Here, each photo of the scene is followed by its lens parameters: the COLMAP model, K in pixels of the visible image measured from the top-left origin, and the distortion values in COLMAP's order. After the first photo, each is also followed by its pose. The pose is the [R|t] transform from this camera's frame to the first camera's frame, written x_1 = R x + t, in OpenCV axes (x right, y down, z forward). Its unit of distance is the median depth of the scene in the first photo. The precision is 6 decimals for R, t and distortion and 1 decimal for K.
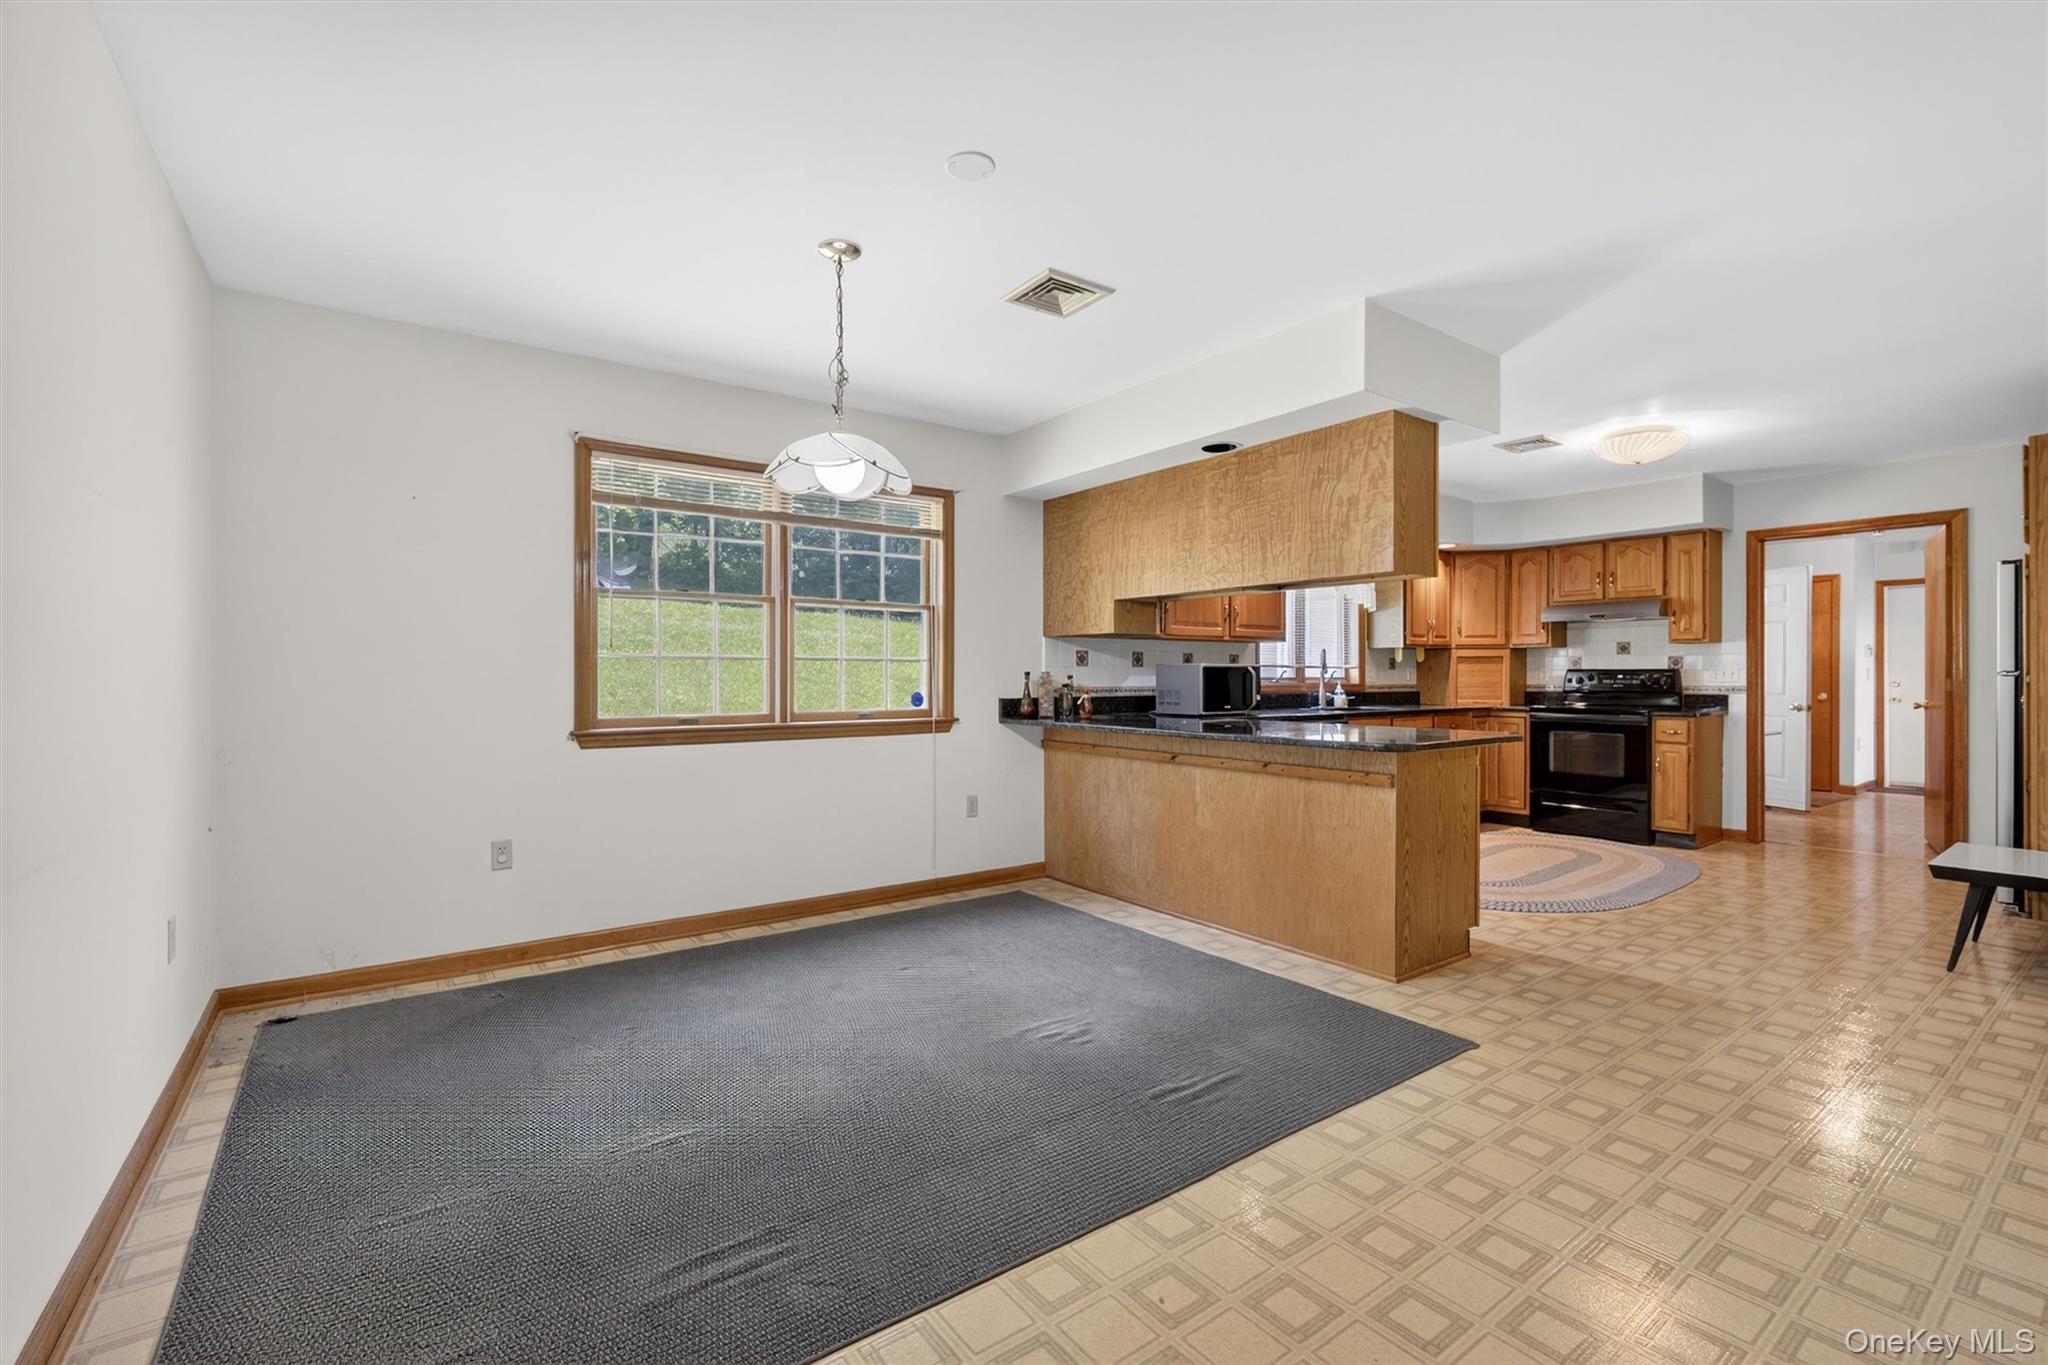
lens RADIAL K [[894.2, 0, 1015.7], [0, 894.2, 685.3], [0, 0, 1]] dist [-0.012664, 0.000166]
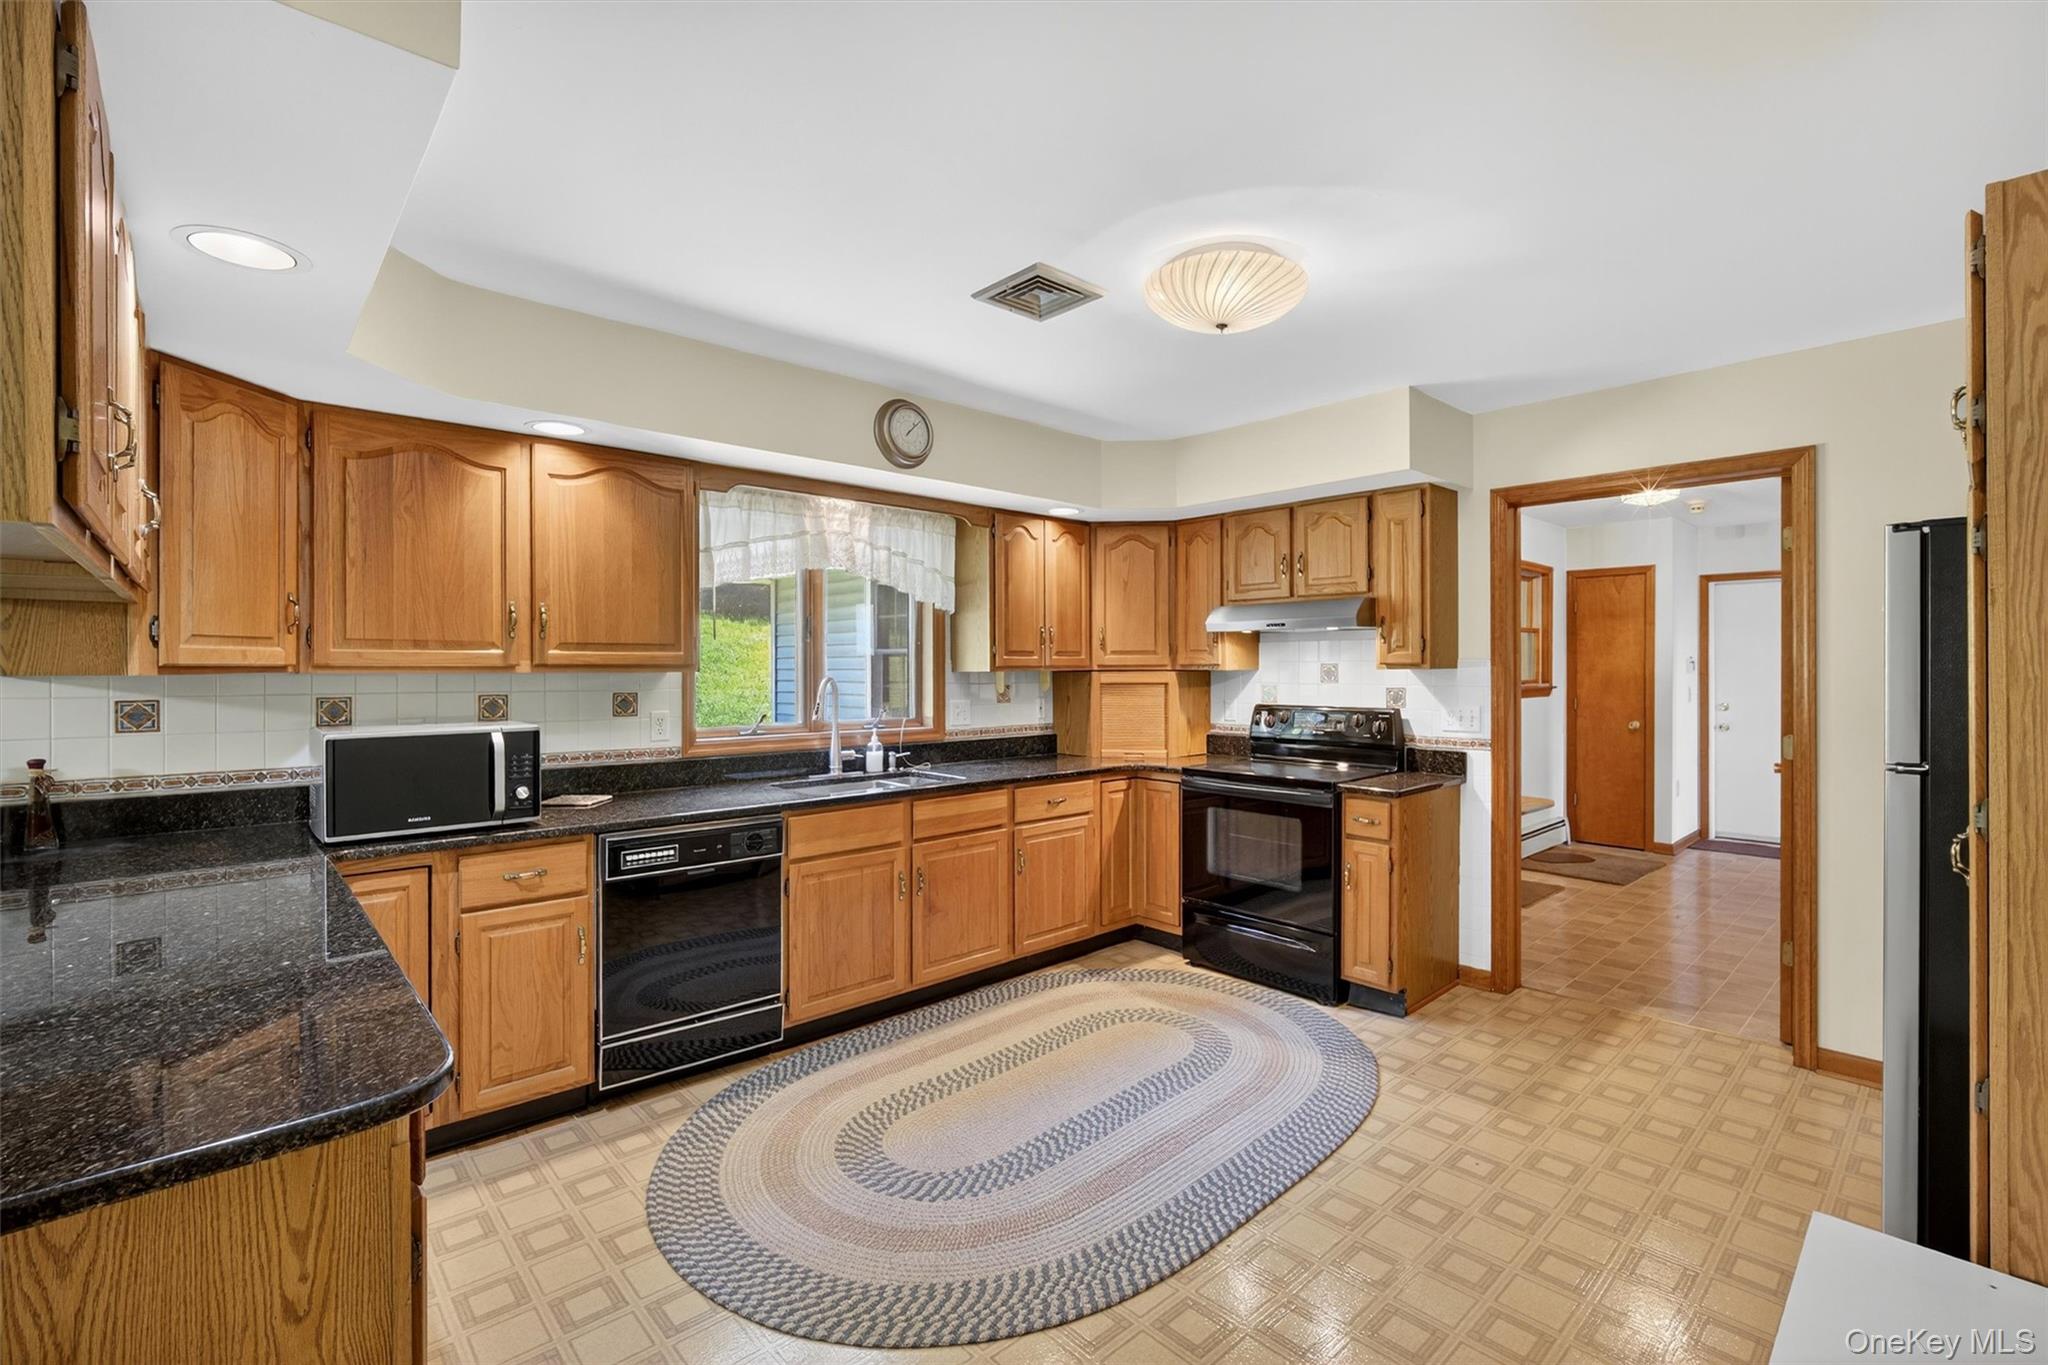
lens RADIAL K [[894.2, 0, 1034.6], [0, 894.2, 670.0], [0, 0, 1]] dist [-0.012664, 0.000166]
pose [[0.993495, -0.000662, 0.113878, 0.422257], [0.001174, 0.999989, -0.004431, -0.044186], [-0.113874, 0.004536, 0.993485, 0.403379]]
